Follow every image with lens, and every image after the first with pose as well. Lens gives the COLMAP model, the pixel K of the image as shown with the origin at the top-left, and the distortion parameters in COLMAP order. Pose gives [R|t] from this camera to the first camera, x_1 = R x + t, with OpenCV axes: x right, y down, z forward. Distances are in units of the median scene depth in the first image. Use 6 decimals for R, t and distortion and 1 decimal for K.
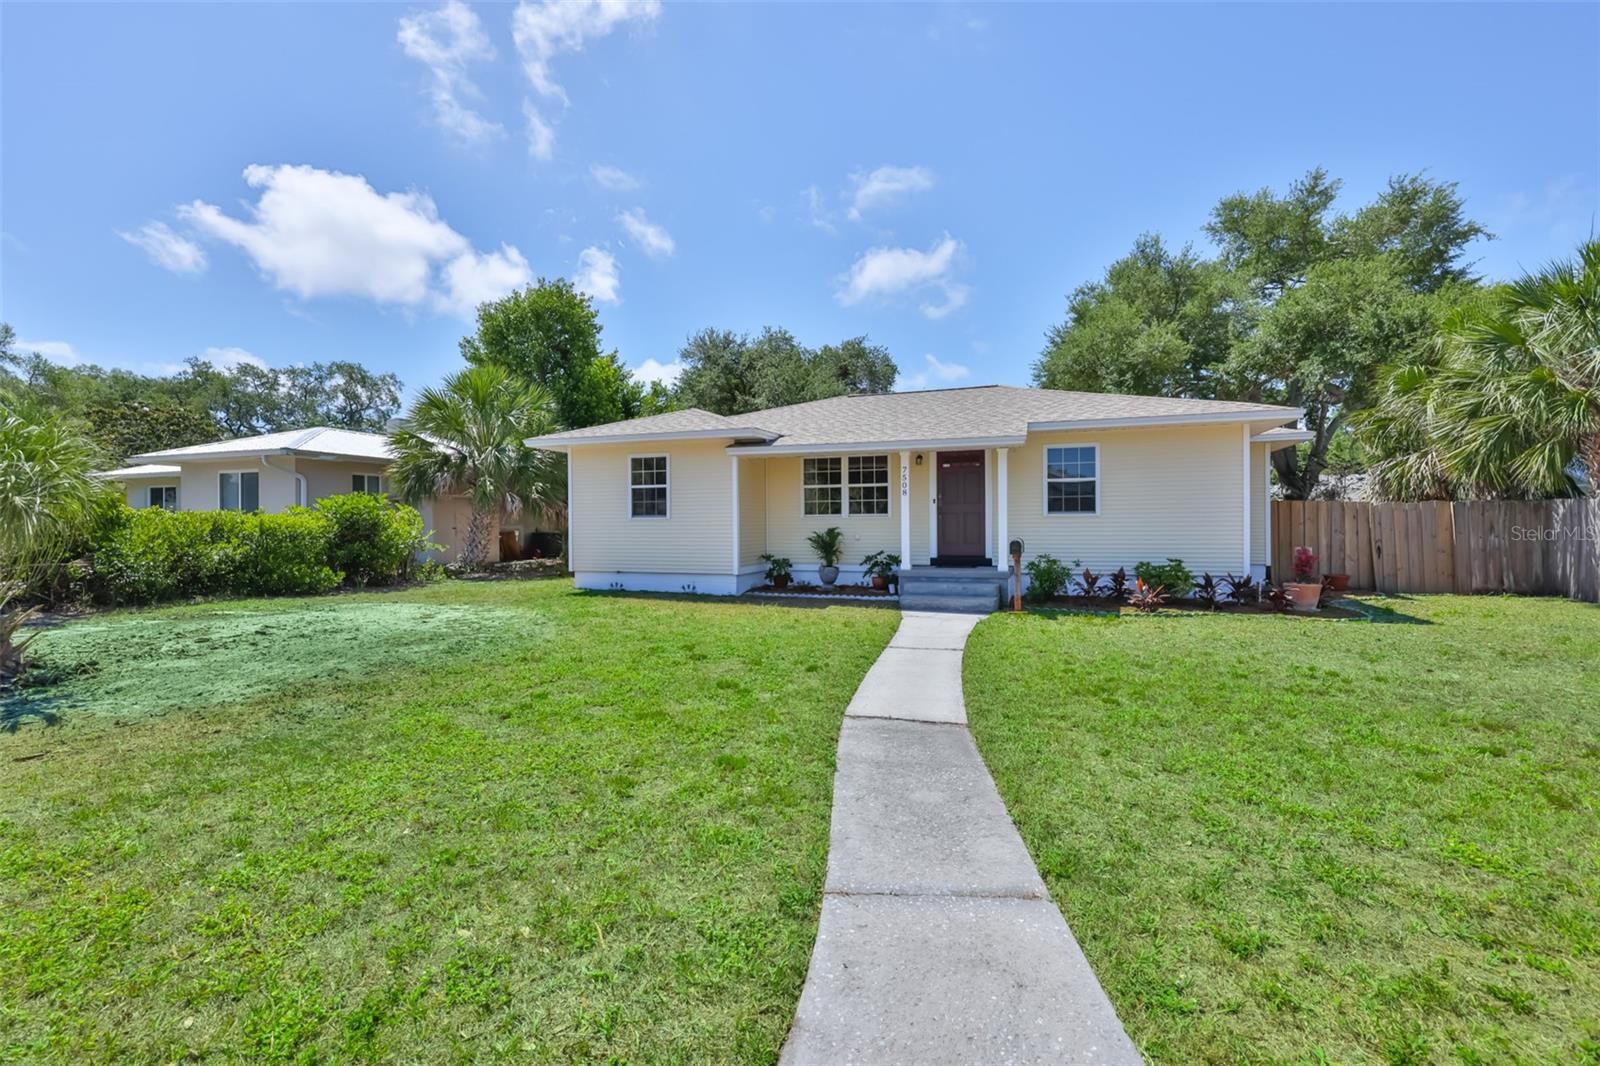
lens RADIAL K [[695.7, 0, 802.3], [0, 695.7, 525.4], [0, 0, 1]] dist [0.002115, 0.000018]
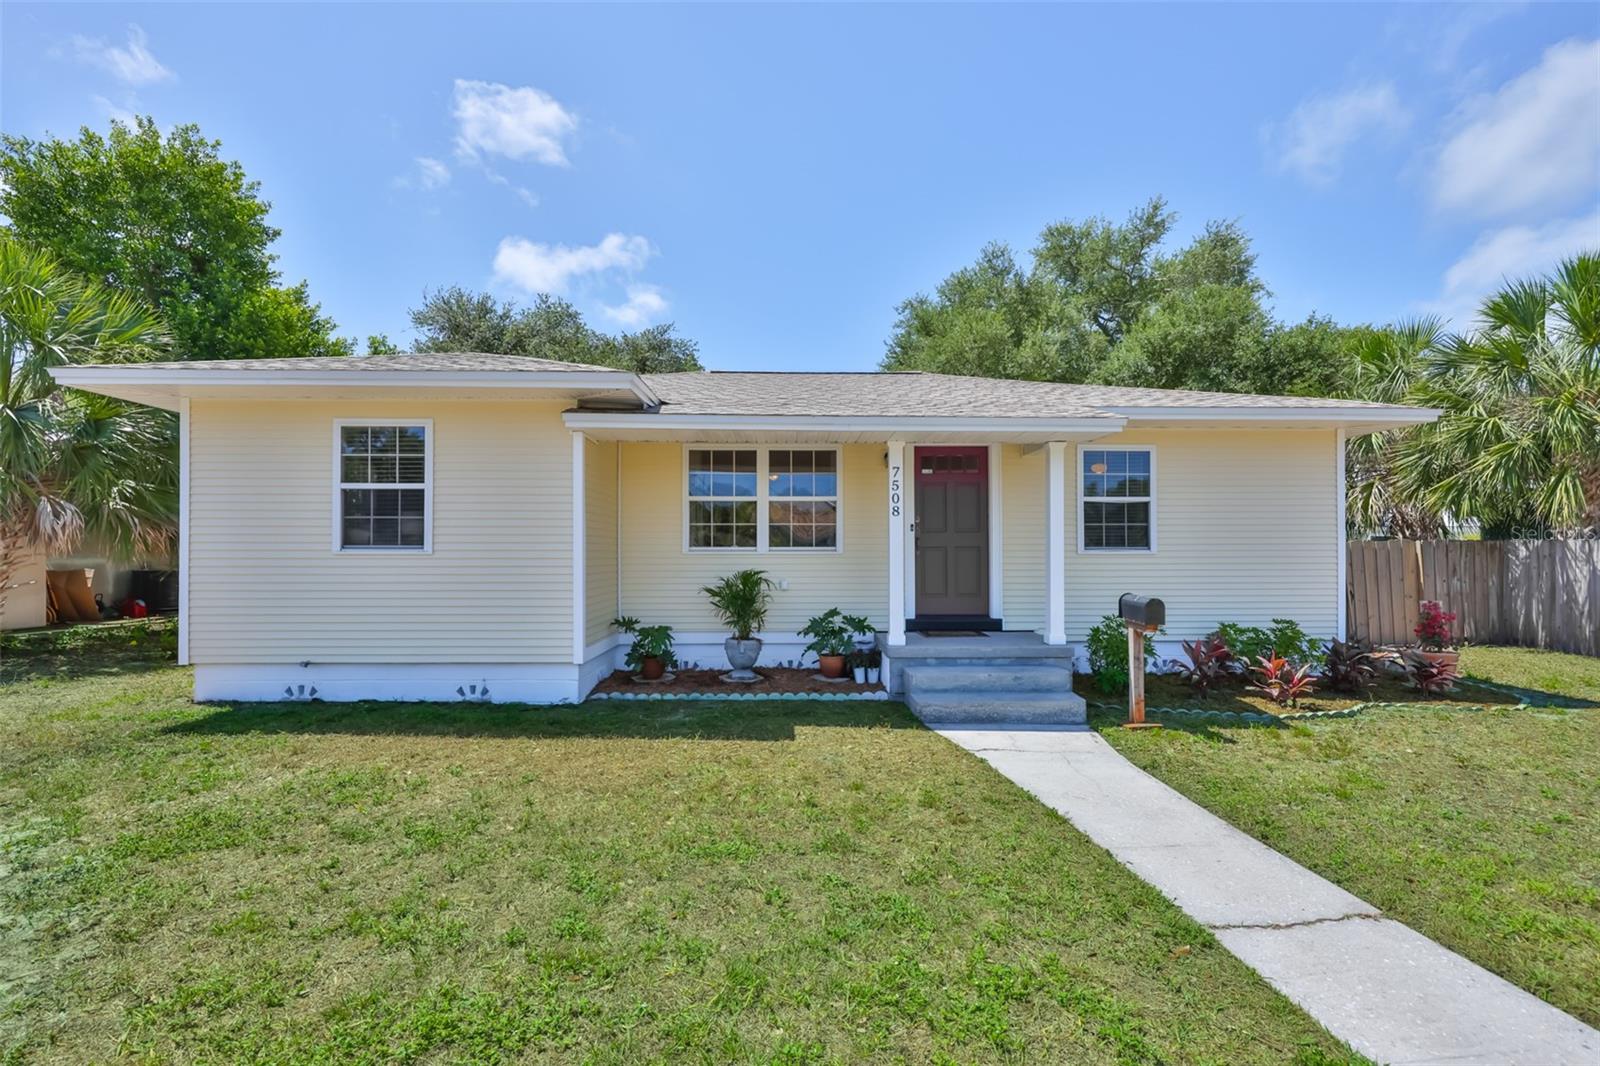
lens RADIAL K [[695.7, 0, 795.0], [0, 695.7, 547.6], [0, 0, 1]] dist [0.002115, 0.000018]
pose [[0.936843, 0.010789, 0.349583, -0.116905], [-0.005790, 0.999866, -0.015340, -0.006443], [-0.349701, 0.012347, 0.936780, 0.429730]]
